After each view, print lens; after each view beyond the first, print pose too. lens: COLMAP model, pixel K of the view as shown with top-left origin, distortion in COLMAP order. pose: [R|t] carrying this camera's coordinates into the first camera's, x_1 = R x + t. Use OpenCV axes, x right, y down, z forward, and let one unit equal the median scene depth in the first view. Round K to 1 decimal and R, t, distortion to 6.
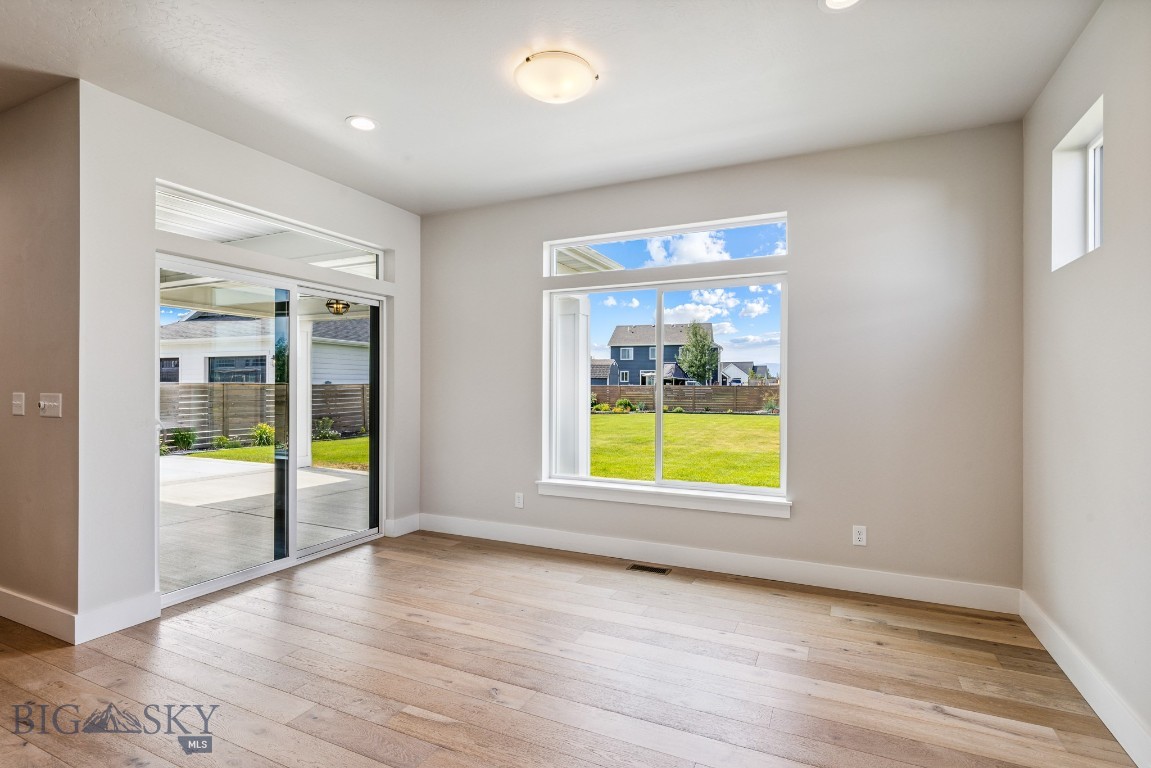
lens RADIAL K [[561.7, 0, 573.9], [0, 561.7, 384.0], [0, 0, 1]] dist [0.000048, 0.000803]
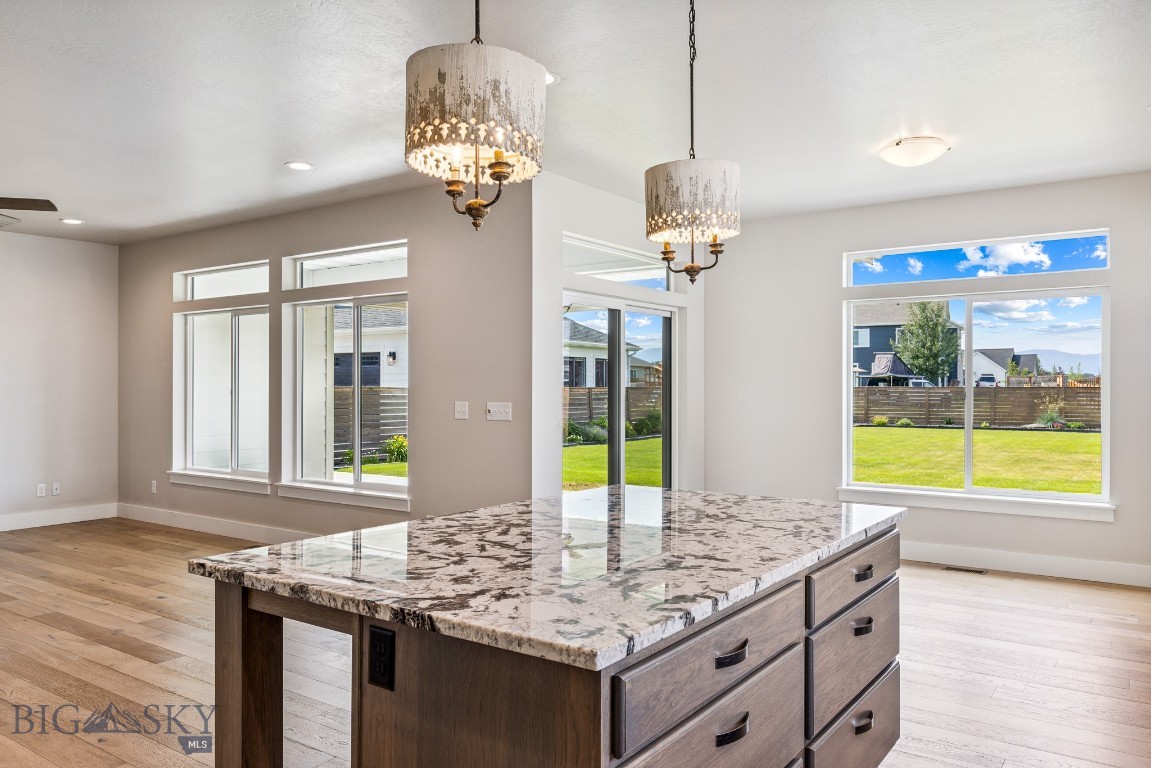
lens RADIAL K [[837.1, 0, 572.4], [0, 837.1, 383.9], [0, 0, 1]] dist [0.003107, -0.004114]
pose [[0.985088, -0.002747, -0.172027, -0.276282], [0.002780, 0.999996, -0.000044, -0.016778], [0.172026, -0.000435, 0.985092, -0.578546]]
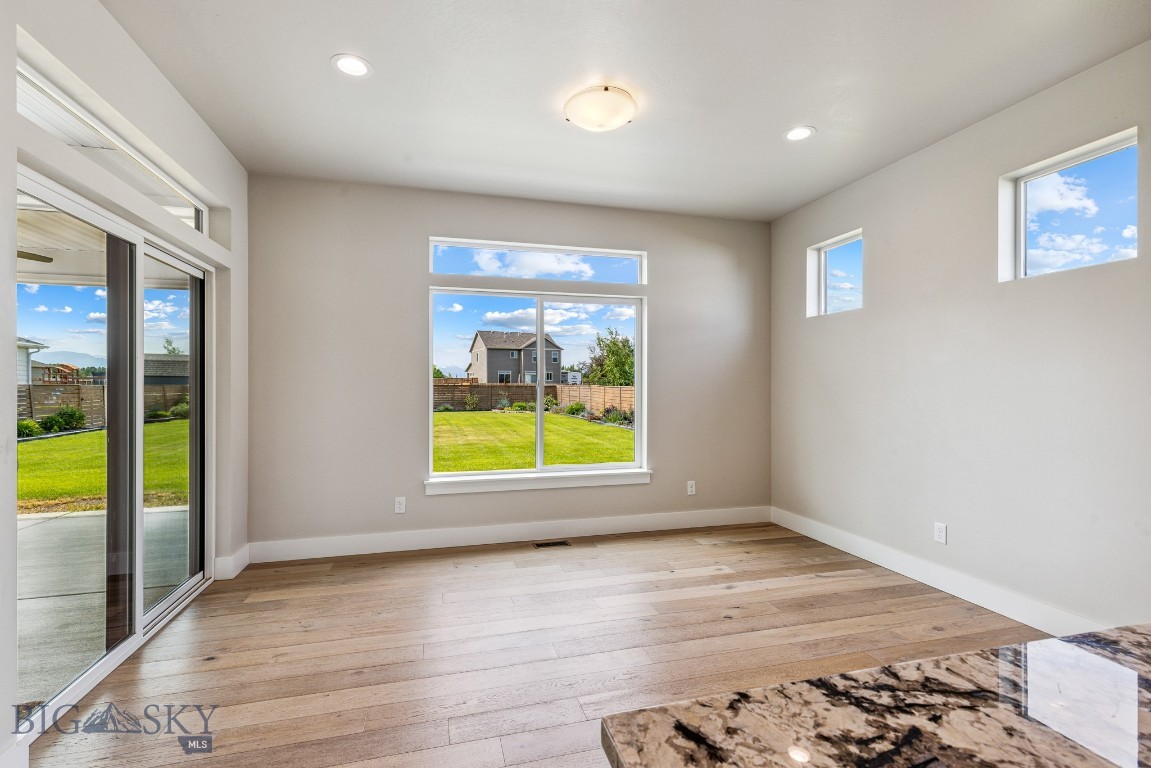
lens RADIAL K [[525.0, 0, 574.4], [0, 525.0, 383.8], [0, 0, 1]] dist [0.012265, 0.000134]
pose [[0.758339, -0.000928, 0.651860, -0.458336], [0.001262, 0.999999, -0.000045, 0.003750], [-0.651859, 0.000857, 0.758339, 0.141779]]
